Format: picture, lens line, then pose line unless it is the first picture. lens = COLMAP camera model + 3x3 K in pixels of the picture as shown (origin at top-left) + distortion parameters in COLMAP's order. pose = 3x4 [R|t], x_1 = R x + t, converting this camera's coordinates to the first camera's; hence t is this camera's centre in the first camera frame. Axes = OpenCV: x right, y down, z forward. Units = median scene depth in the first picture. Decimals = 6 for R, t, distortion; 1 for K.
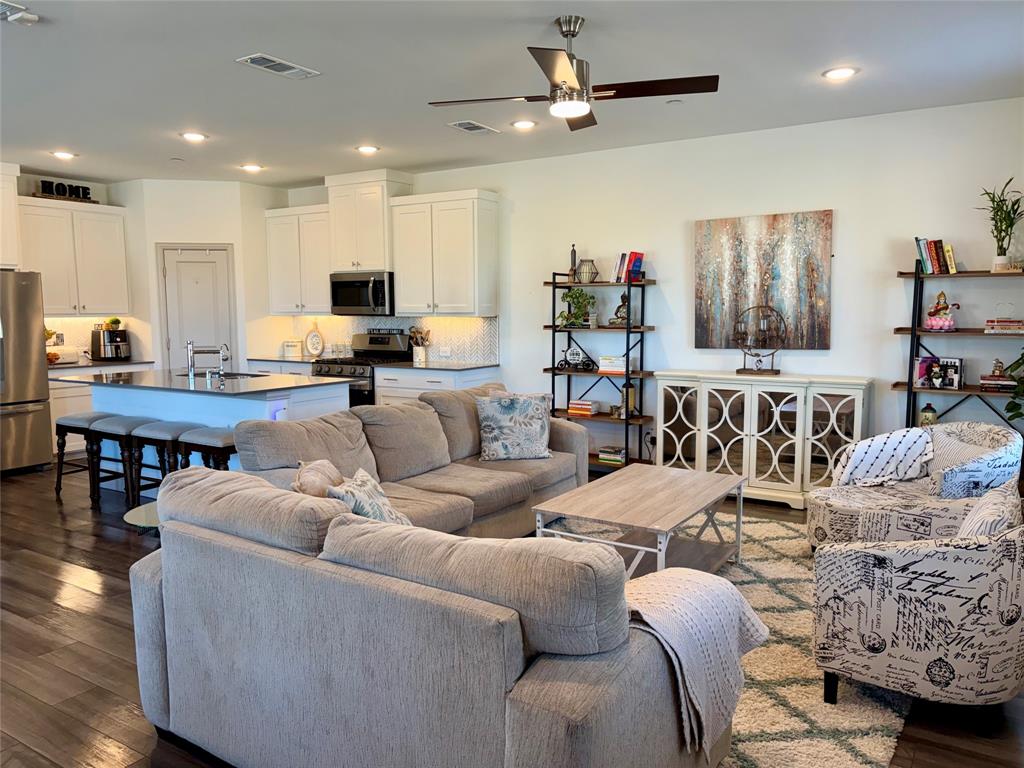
lens RADIAL K [[768.3, 0, 503.3], [0, 768.3, 389.1], [0, 0, 1]] dist [0.054891, -0.064050]
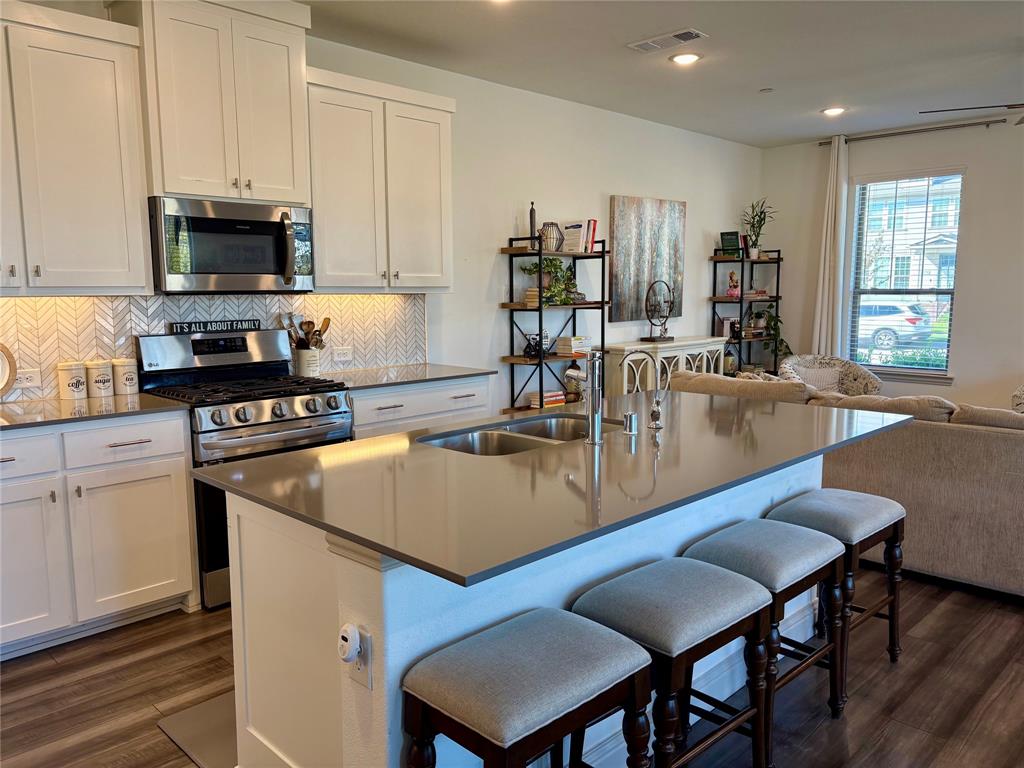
lens RADIAL K [[768.3, 0, 503.3], [0, 768.3, 389.1], [0, 0, 1]] dist [0.054891, -0.064050]
pose [[0.217473, -0.125361, 0.967983, -0.811928], [0.106722, 0.988826, 0.104084, -0.091310], [-0.970214, 0.080669, 0.228421, 0.964913]]
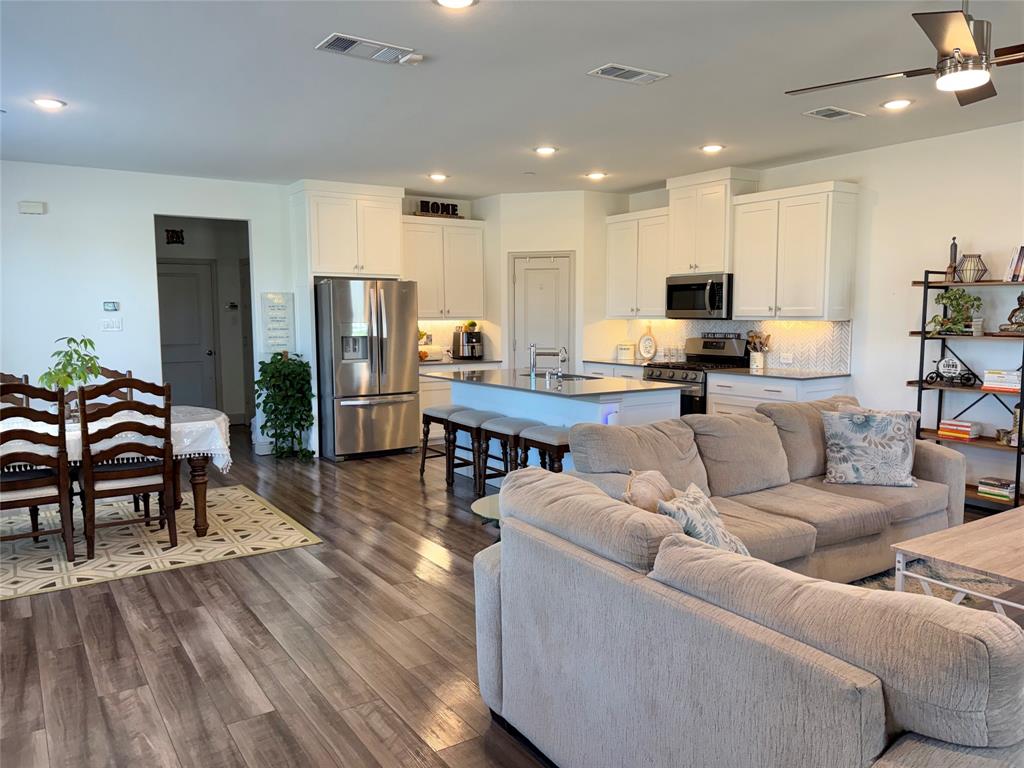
lens RADIAL K [[768.3, 0, 503.3], [0, 768.3, 389.1], [0, 0, 1]] dist [0.054891, -0.064050]
pose [[0.912069, 0.042324, -0.407847, -0.007049], [-0.043126, 0.999043, 0.007232, -0.005133], [0.407763, 0.010993, 0.913022, 0.014576]]
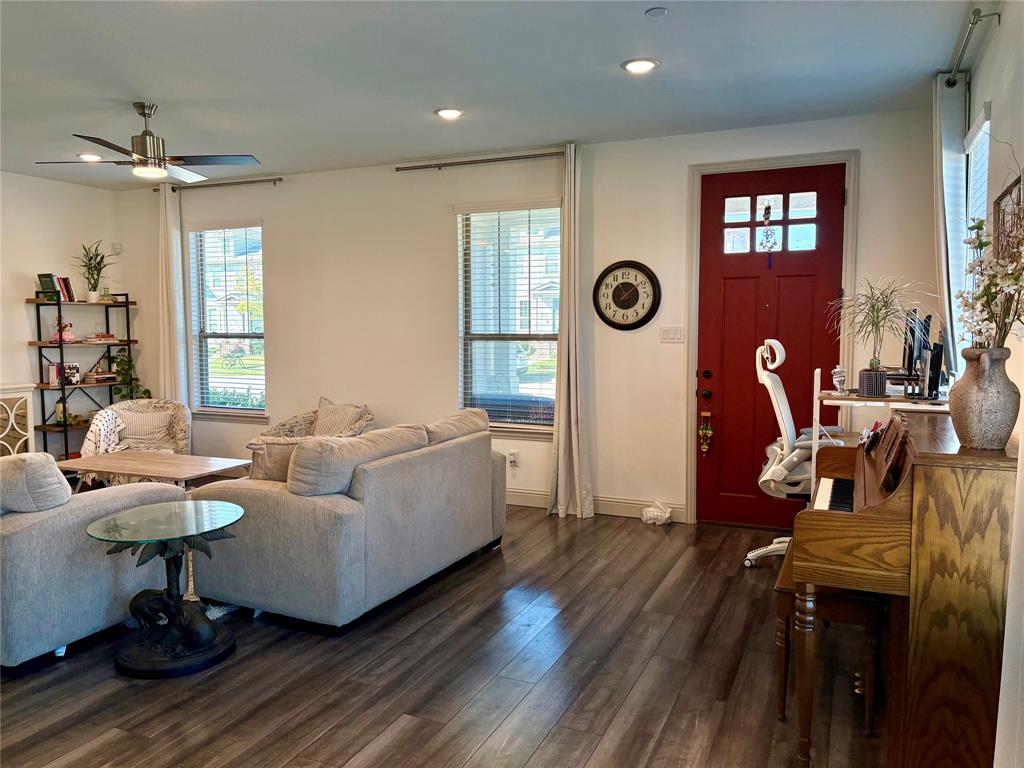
lens RADIAL K [[768.3, 0, 503.3], [0, 768.3, 389.1], [0, 0, 1]] dist [0.054891, -0.064050]
pose [[-0.142305, -0.077224, 0.986806, -0.792460], [0.109491, 0.989606, 0.093232, -0.033590], [-0.983748, 0.121314, -0.132370, 0.378335]]
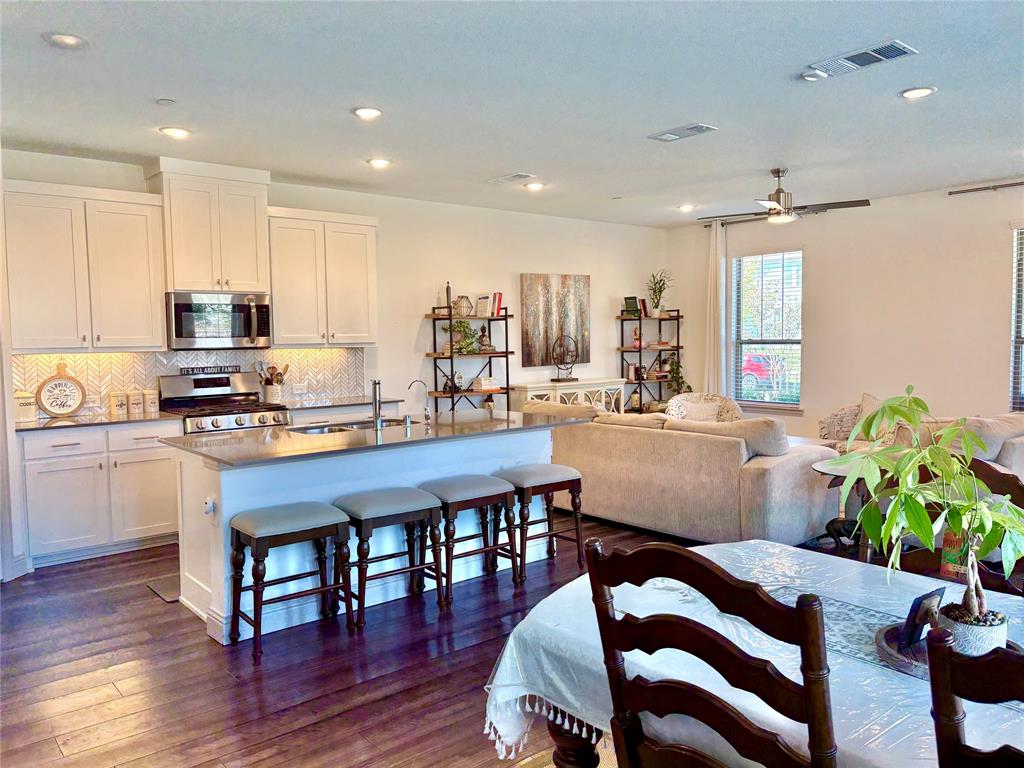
lens RADIAL K [[768.3, 0, 503.3], [0, 768.3, 389.1], [0, 0, 1]] dist [0.054891, -0.064050]
pose [[0.308501, -0.064015, 0.949068, -1.085121], [0.113952, 0.993035, 0.029940, -0.062633], [-0.944374, 0.098911, 0.313647, 0.653484]]
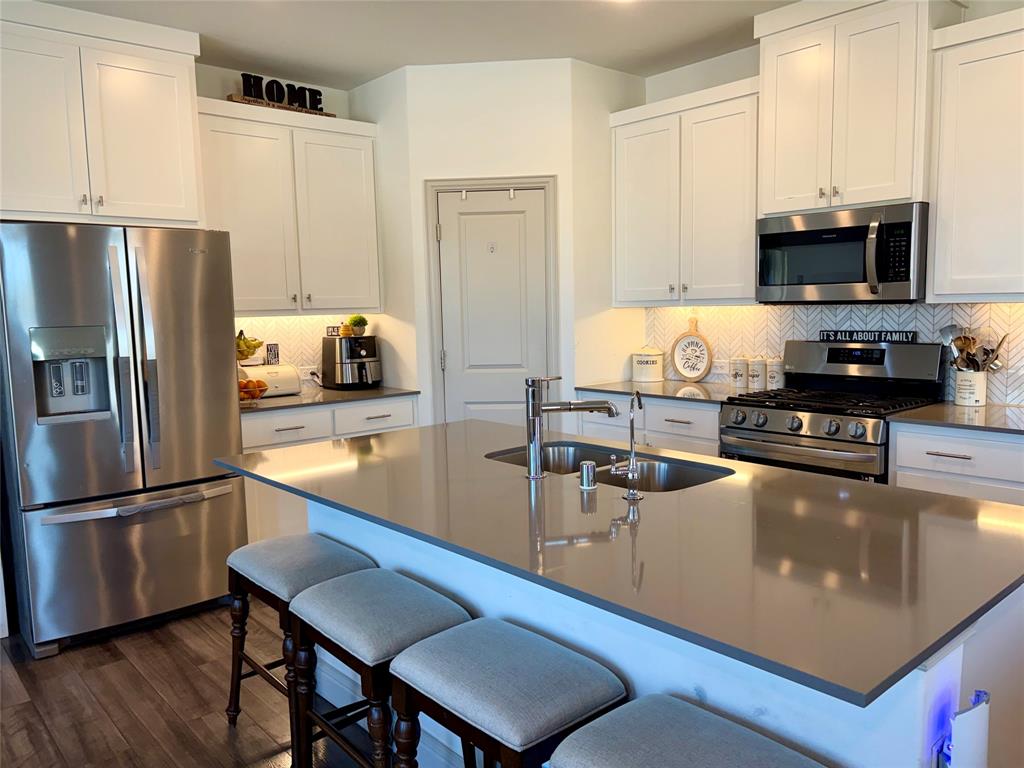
lens RADIAL K [[765.0, 0, 512.0], [0, 765.0, 384.0], [0, 0, 1]] dist [0.010423, -0.053290]
pose [[0.961790, 0.013118, -0.273472, -0.317582], [-0.011759, 0.999909, 0.006610, -0.062435], [0.273534, -0.003142, 0.961857, 0.655885]]
